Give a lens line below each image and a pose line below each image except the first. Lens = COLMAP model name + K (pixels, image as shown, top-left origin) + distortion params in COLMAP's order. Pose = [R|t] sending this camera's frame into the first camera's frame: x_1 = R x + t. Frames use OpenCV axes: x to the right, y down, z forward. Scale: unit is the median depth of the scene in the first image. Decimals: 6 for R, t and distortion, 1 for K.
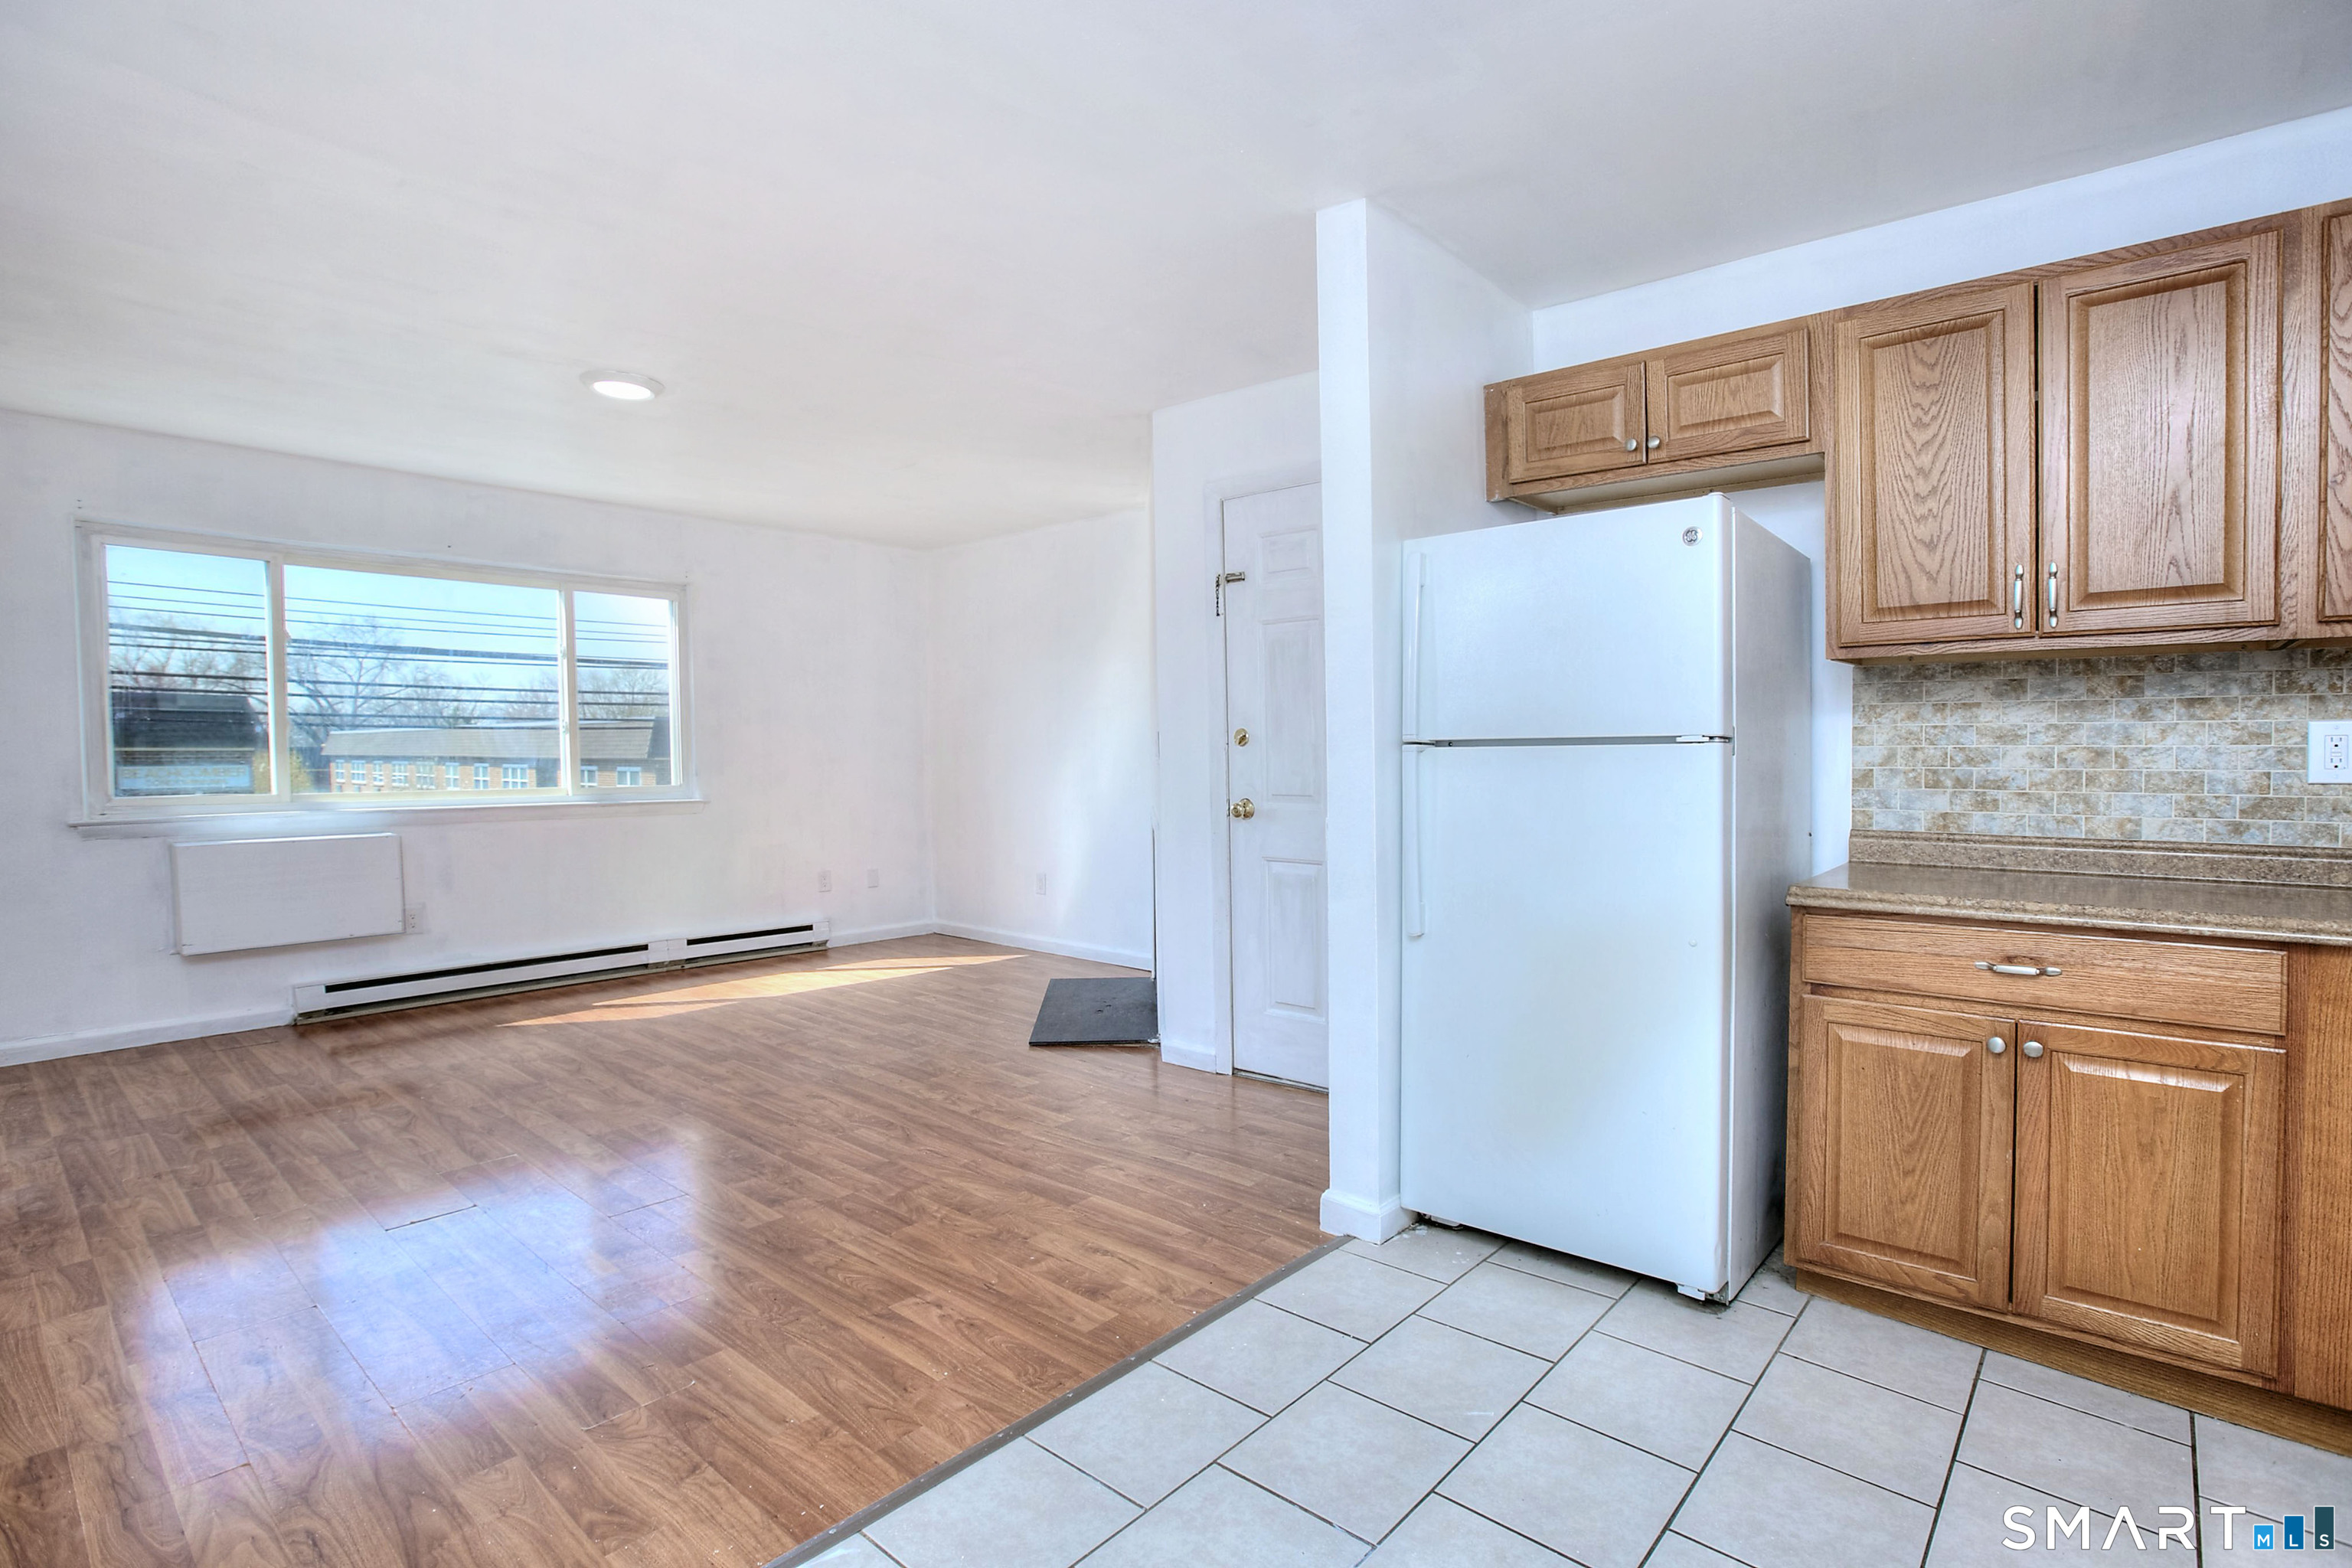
lens RADIAL K [[1107.0, 0, 1213.2], [0, 1107.0, 785.5], [0, 0, 1]] dist [-0.044019, 0.013410]
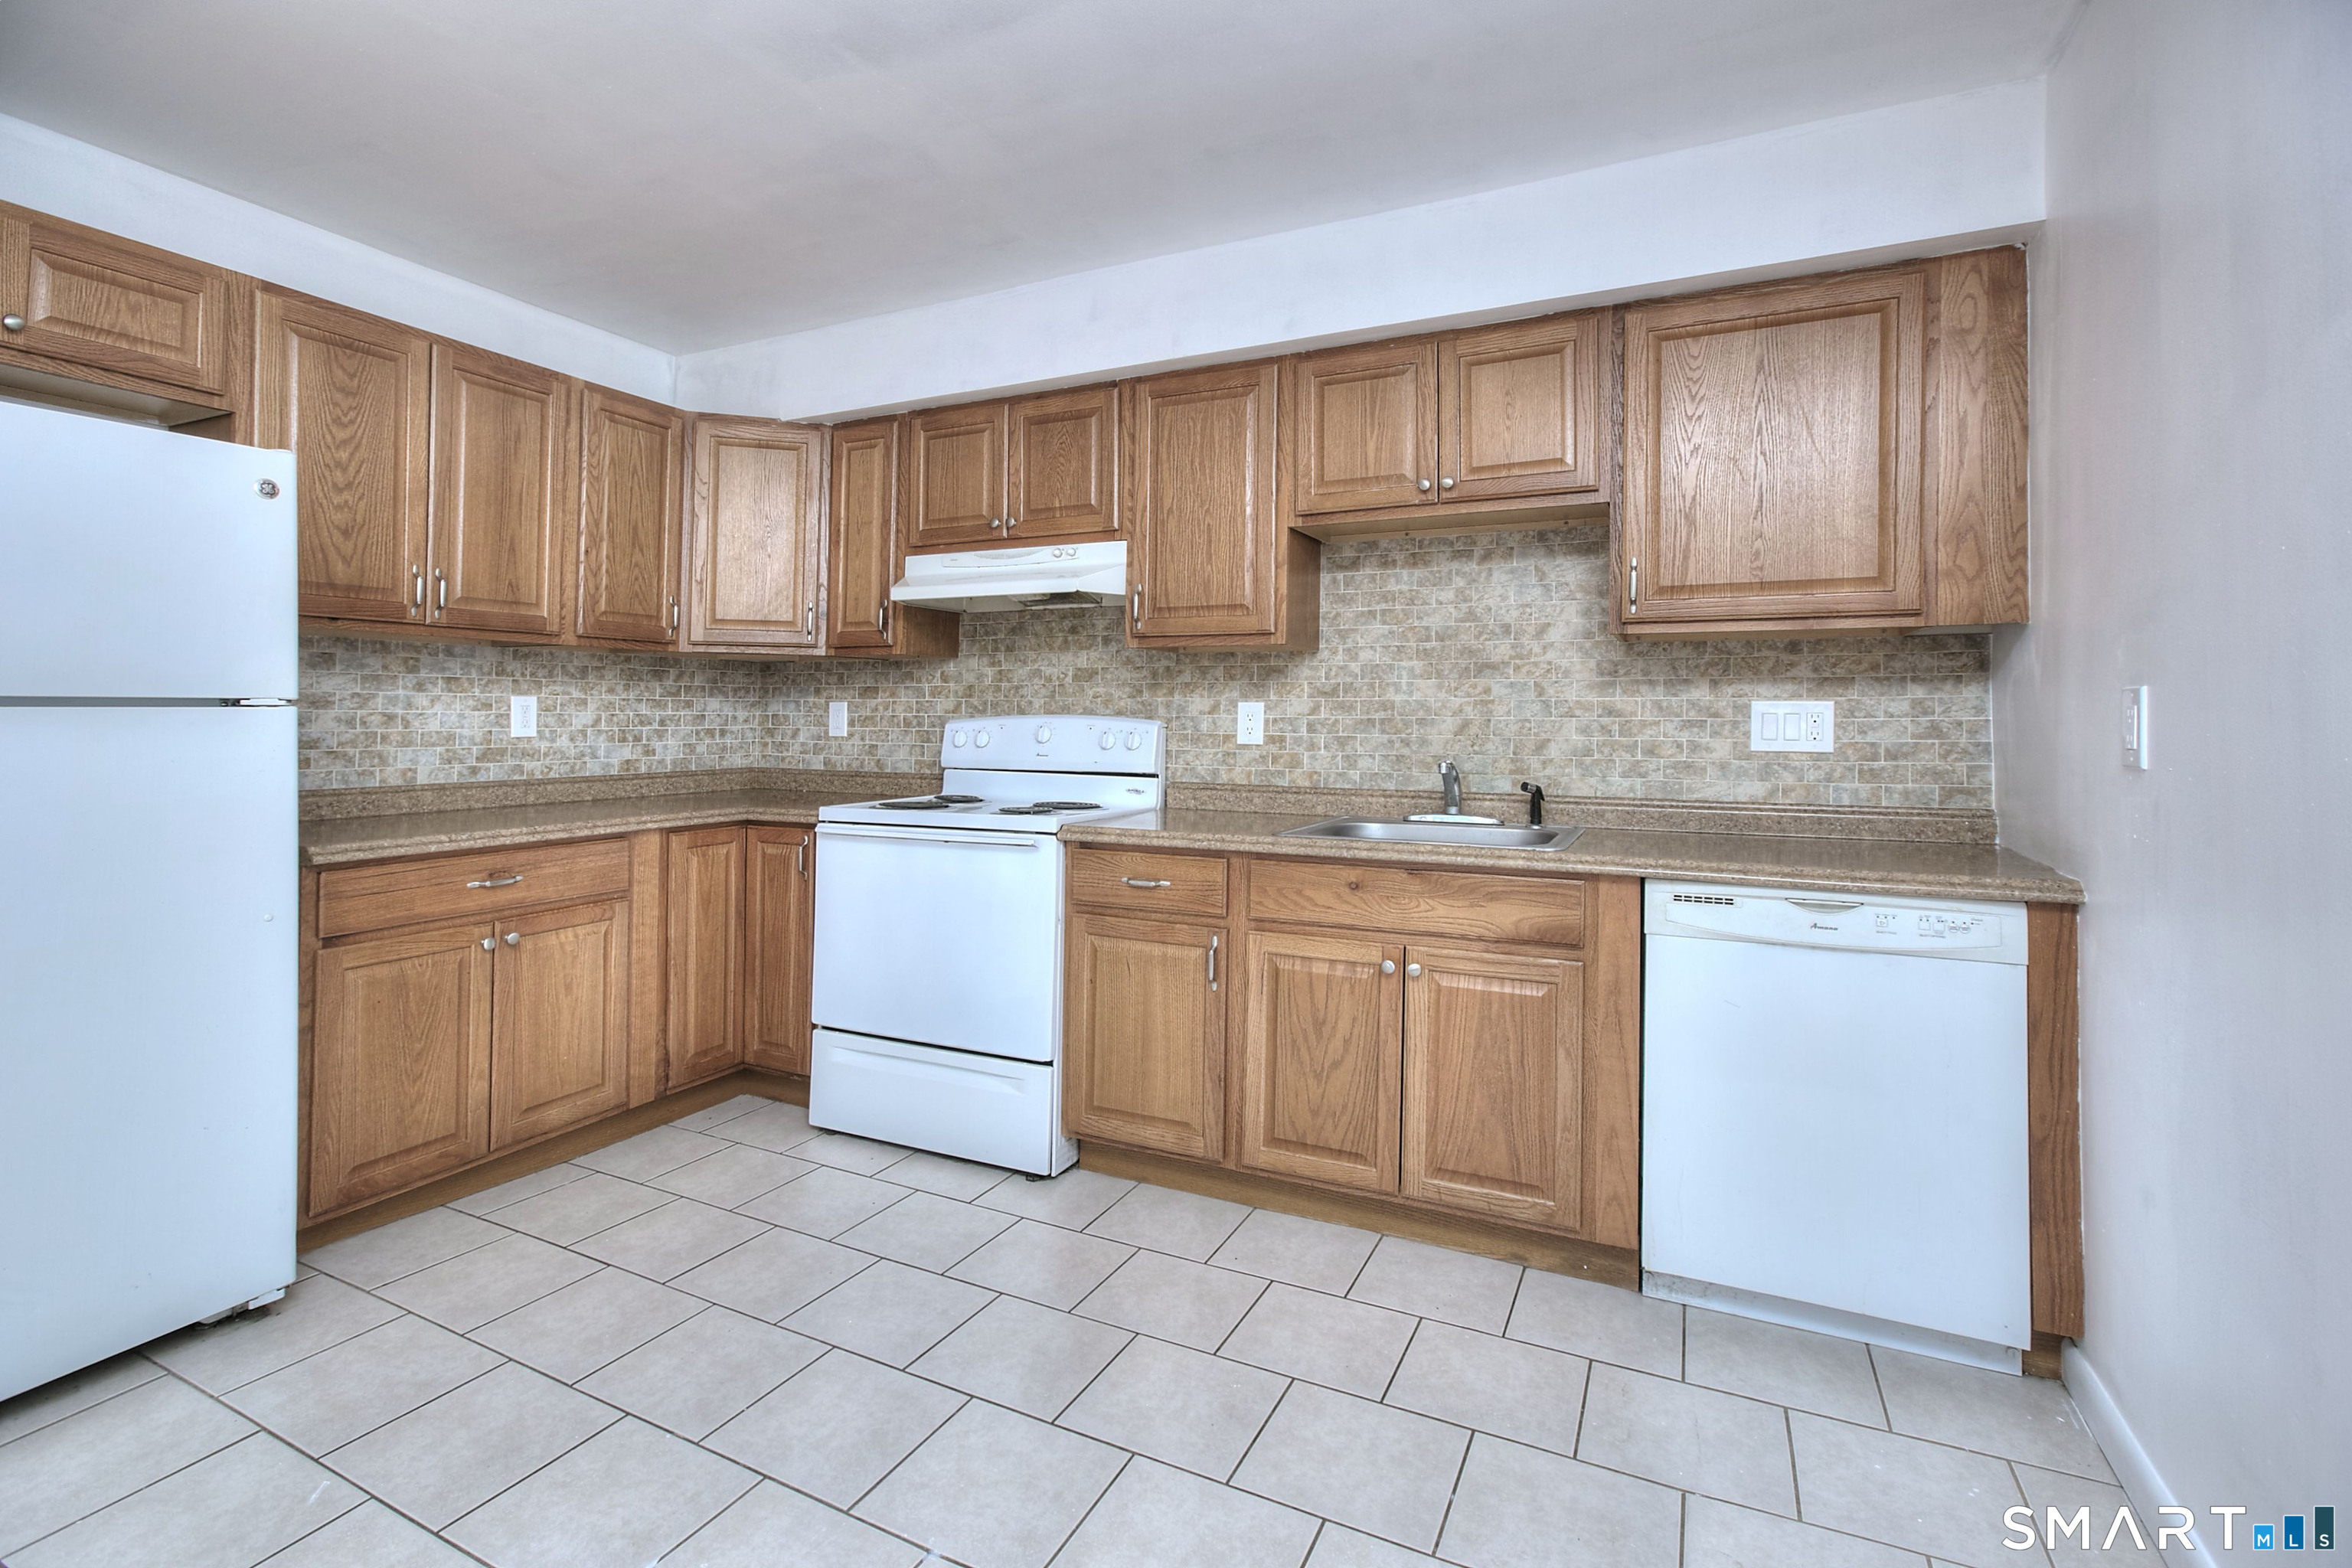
lens RADIAL K [[1082.2, 0, 1170.7], [0, 1082.2, 701.8], [0, 0, 1]] dist [0.000286, 0.007486]
pose [[-0.240983, 0.014283, 0.970424, -0.426727], [0.025582, 0.999638, -0.008360, -0.009844], [-0.970192, 0.022810, -0.241261, 0.301201]]
